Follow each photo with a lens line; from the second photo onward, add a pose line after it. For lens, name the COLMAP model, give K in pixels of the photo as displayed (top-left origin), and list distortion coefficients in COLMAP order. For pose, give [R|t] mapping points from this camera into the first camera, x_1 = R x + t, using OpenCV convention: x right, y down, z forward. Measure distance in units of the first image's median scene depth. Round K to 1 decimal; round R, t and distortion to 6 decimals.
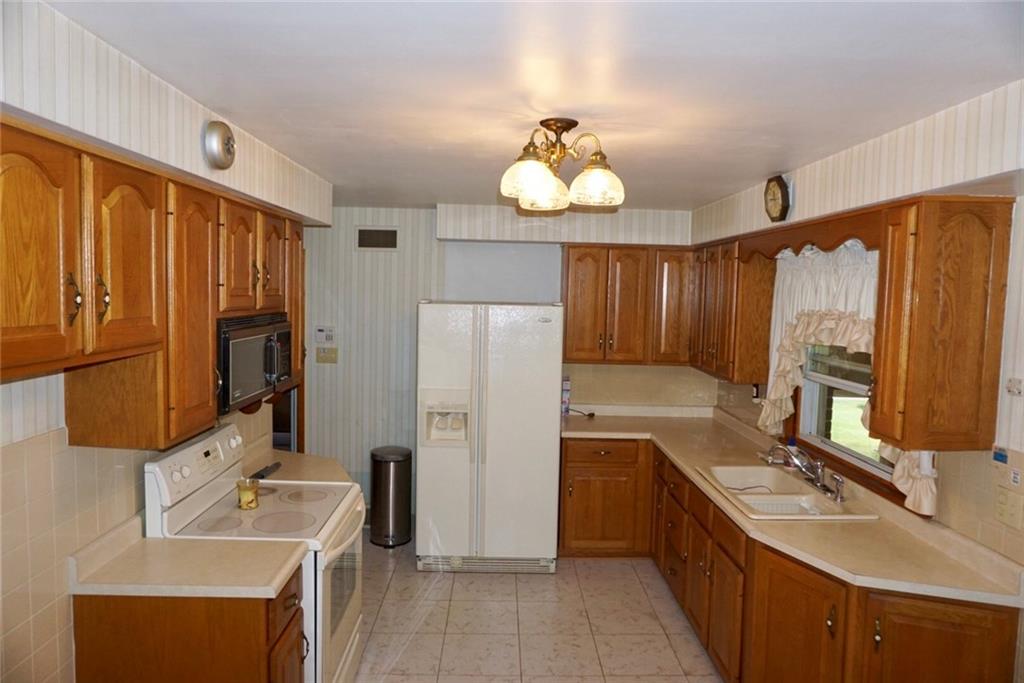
lens RADIAL K [[683.2, 0, 512.8], [0, 683.2, 340.3], [0, 0, 1]] dist [-0.045341, 0.031324]
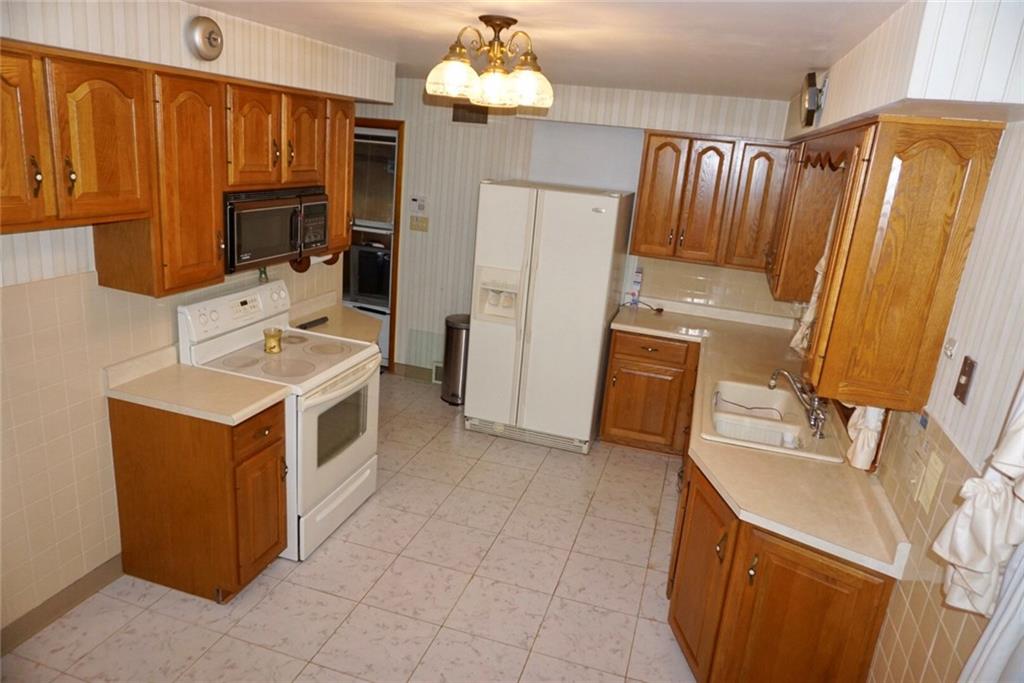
lens RADIAL K [[683.2, 0, 515.6], [0, 683.2, 337.4], [0, 0, 1]] dist [-0.045341, 0.031324]
pose [[0.950482, 0.141518, -0.276689, 0.344722], [-0.087339, 0.976060, 0.199197, -0.053735], [0.298255, -0.165167, 0.940087, 0.006545]]
